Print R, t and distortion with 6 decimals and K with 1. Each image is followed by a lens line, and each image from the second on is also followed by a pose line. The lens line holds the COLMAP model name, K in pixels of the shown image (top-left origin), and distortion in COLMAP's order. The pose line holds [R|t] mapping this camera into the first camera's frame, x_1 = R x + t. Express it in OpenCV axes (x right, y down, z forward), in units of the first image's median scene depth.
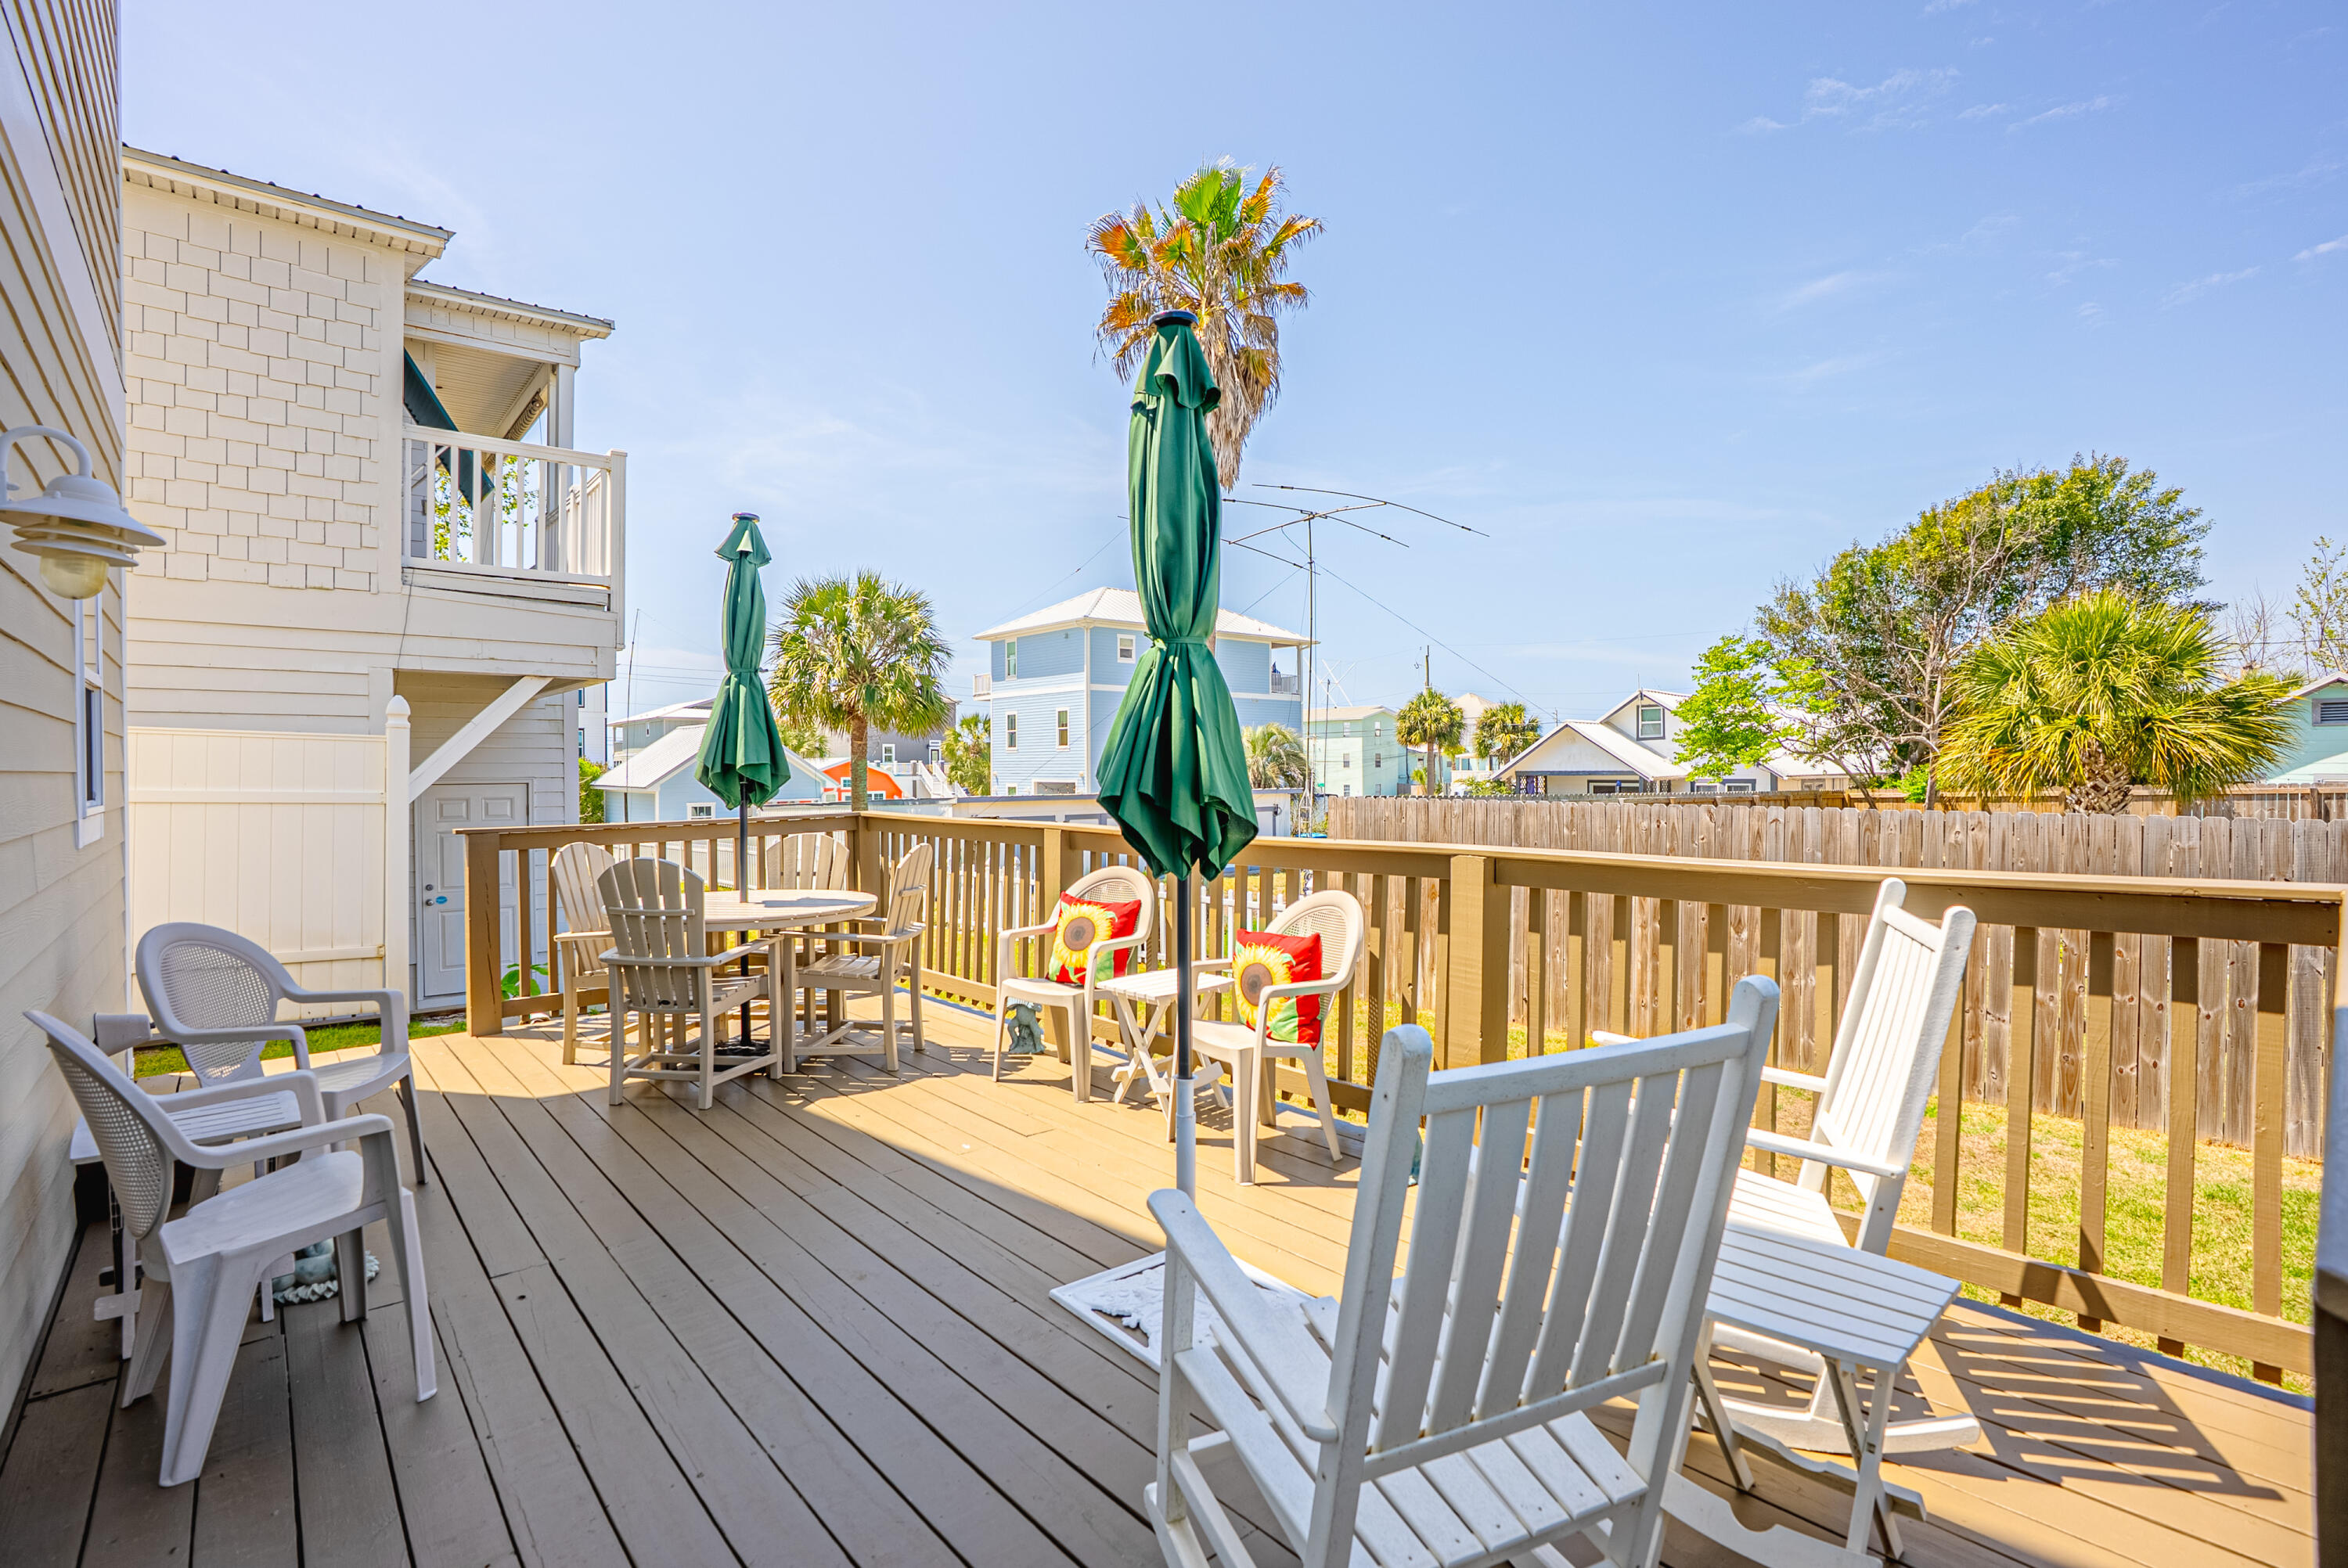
lens RADIAL K [[1119.3, 0, 1174.0], [0, 1119.3, 784.0], [0, 0, 1]] dist [-0.055799, 0.020282]
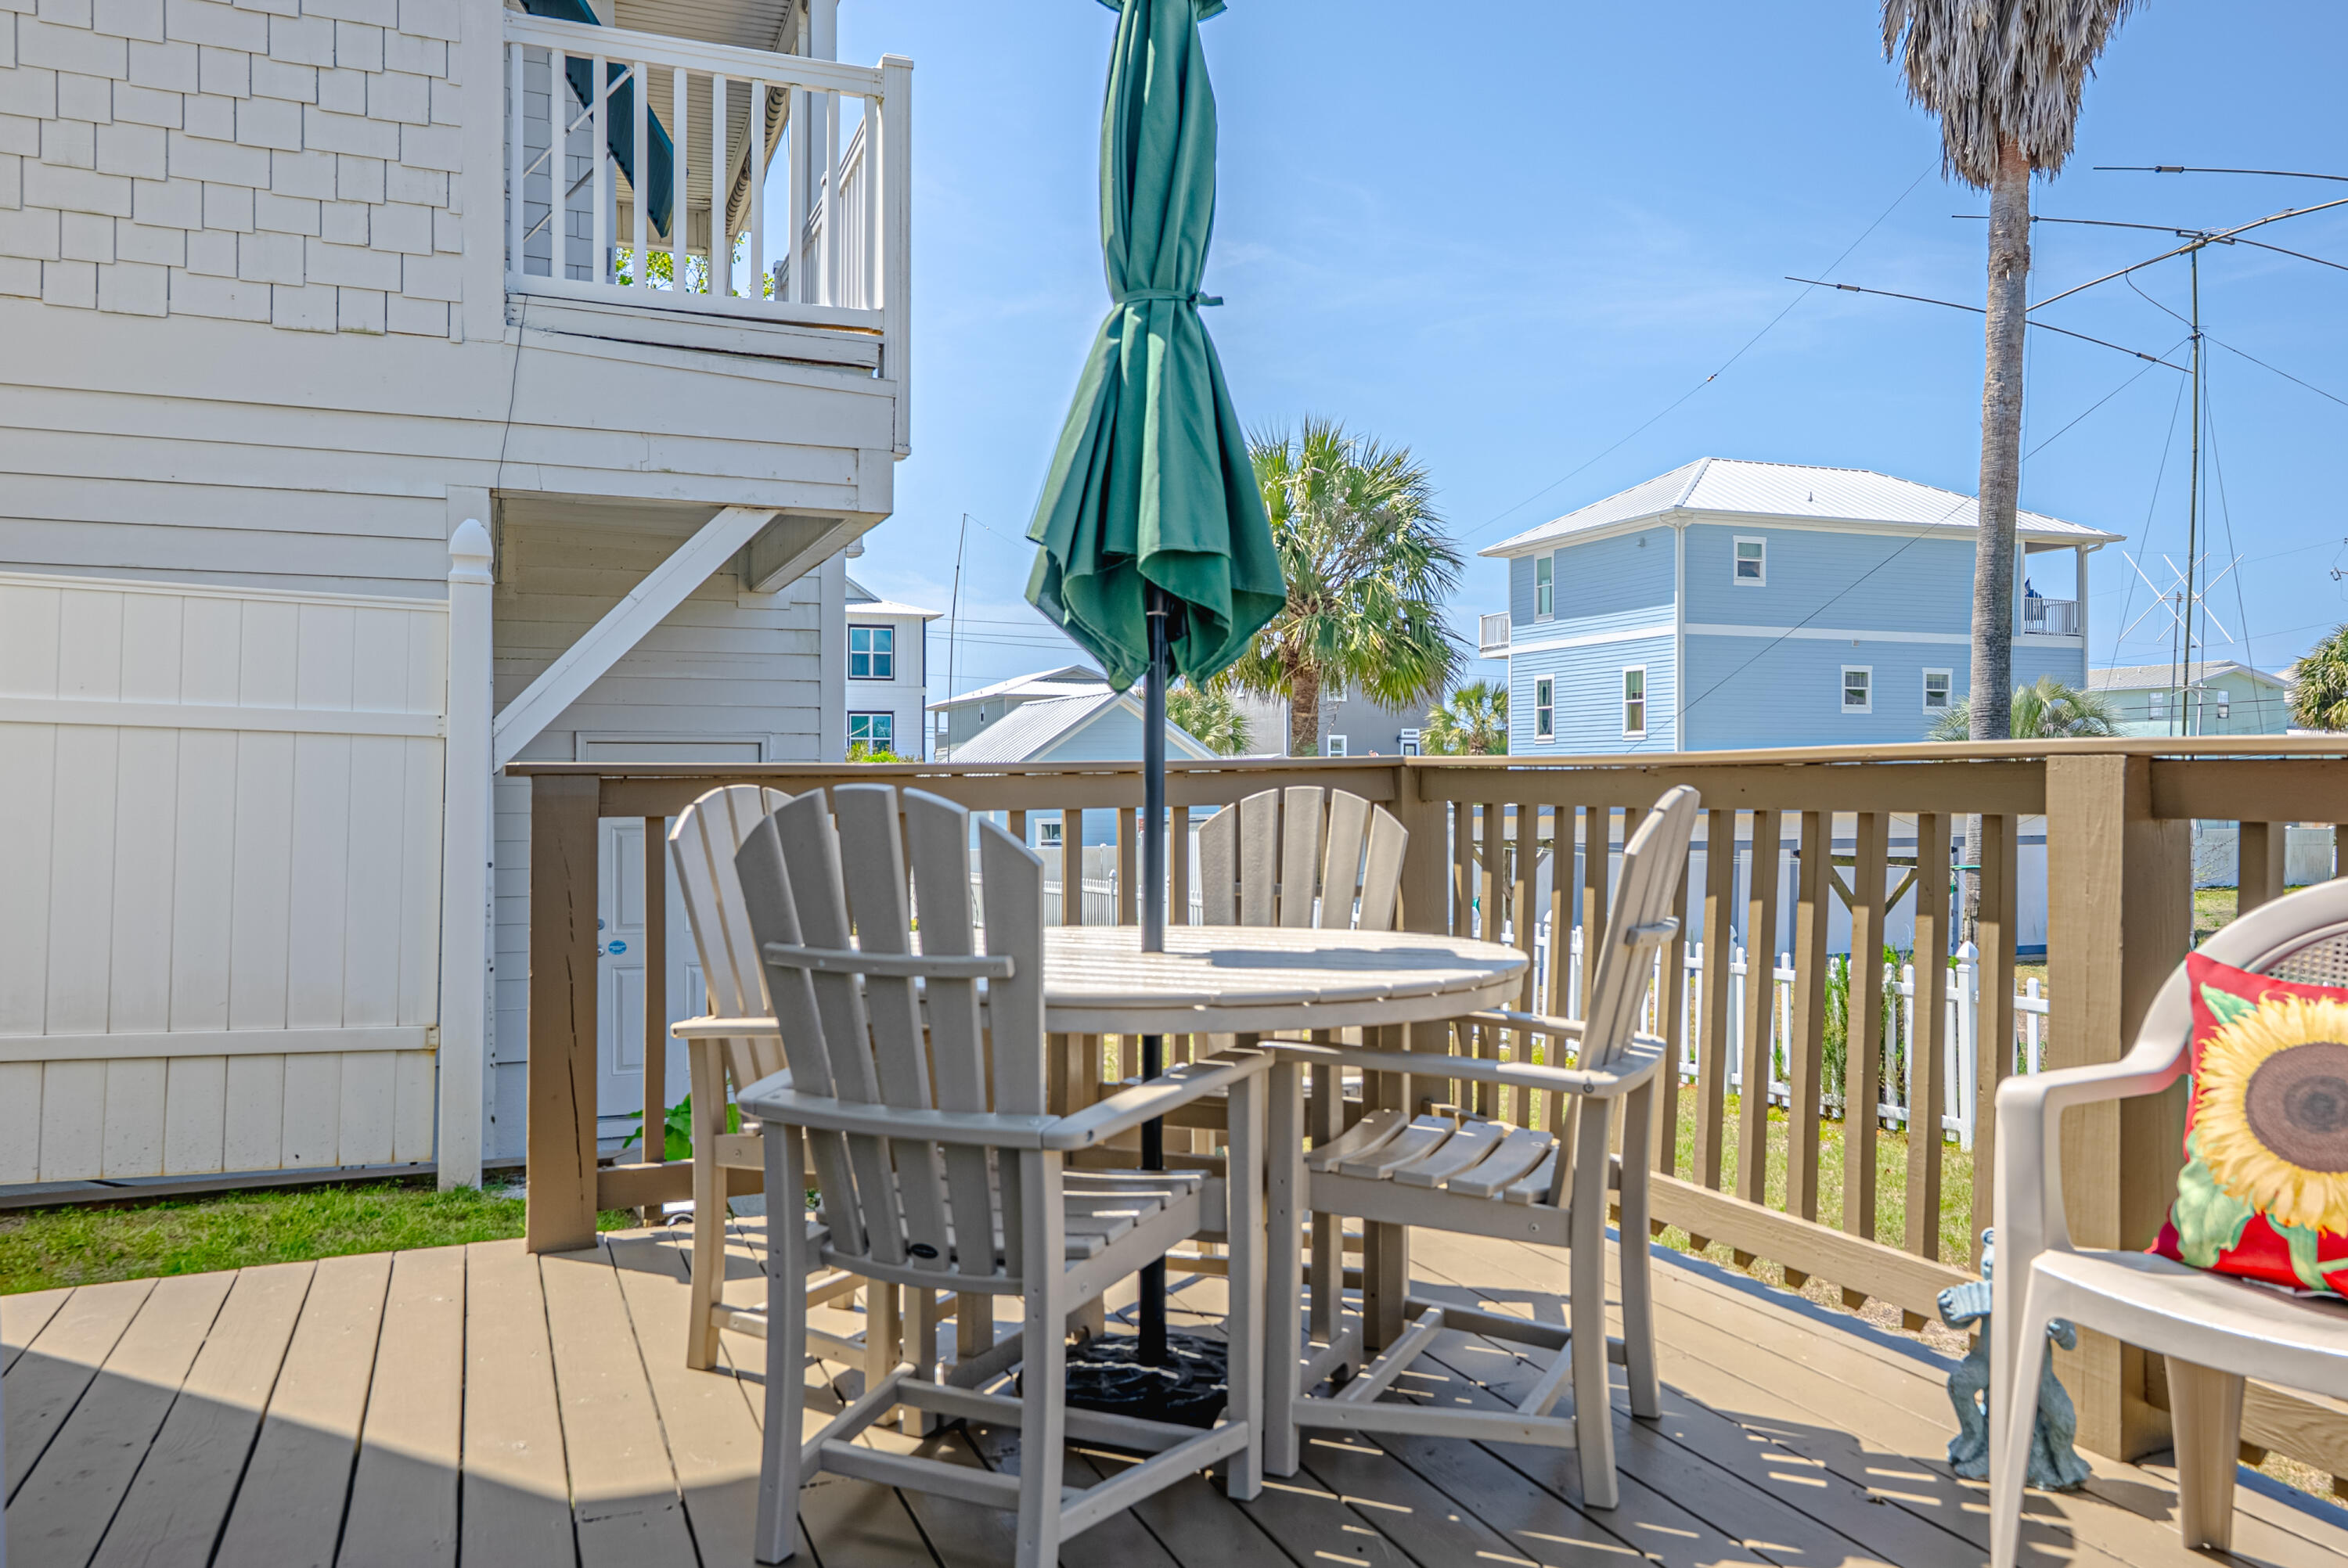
lens RADIAL K [[1868.4, 0, 1174.0], [0, 1868.4, 784.0], [0, 0, 1]] dist [-0.001495, 0.002912]
pose [[0.942756, 0.006336, -0.333424, -0.175519], [-0.008470, 0.999952, -0.004947, 0.053741], [0.333377, 0.007488, 0.942764, 0.422862]]
